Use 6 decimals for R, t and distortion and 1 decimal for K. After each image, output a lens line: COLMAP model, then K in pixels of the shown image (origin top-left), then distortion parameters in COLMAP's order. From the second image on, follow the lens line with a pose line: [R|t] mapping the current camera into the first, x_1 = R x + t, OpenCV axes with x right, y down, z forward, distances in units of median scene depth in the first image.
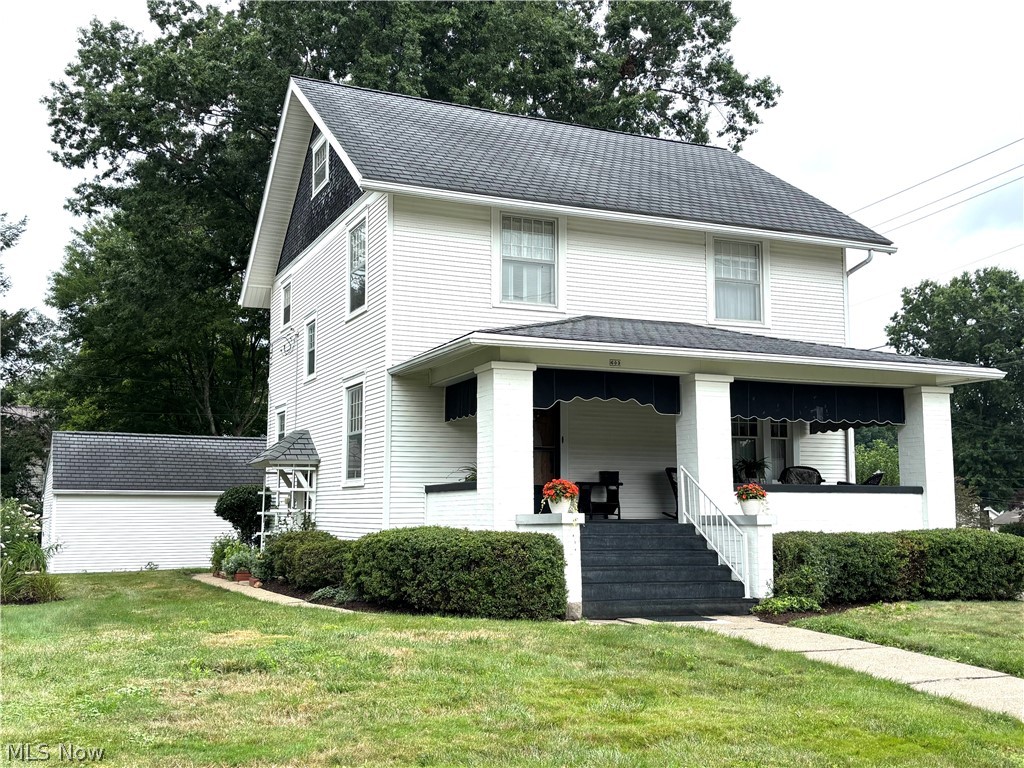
lens RADIAL K [[1104.7, 0, 512.0], [0, 1104.7, 384.0], [0, 0, 1]] dist [0.131862, -0.434917]
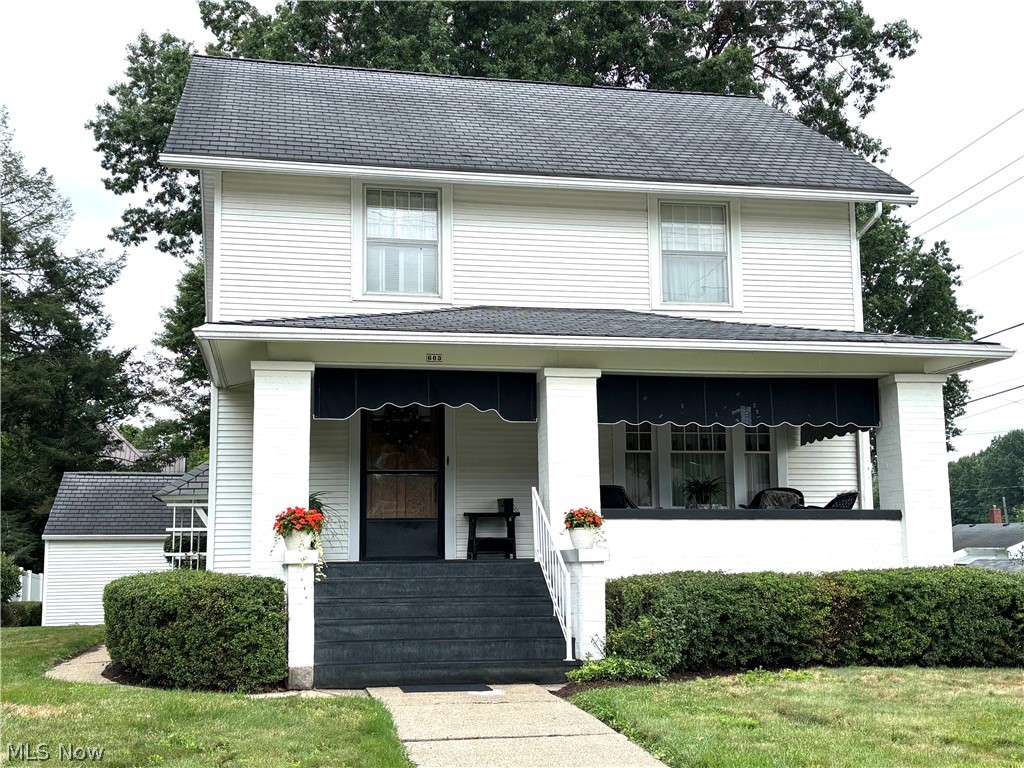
lens RADIAL K [[1188.0, 0, 512.0], [0, 1188.0, 408.0], [0, 0, 1]] dist [0.194718, -0.693717]
pose [[0.975479, -0.037707, -0.216840, 0.275367], [0.035622, 0.999274, -0.013515, 0.024881], [0.217192, 0.005459, 0.976114, 0.158836]]
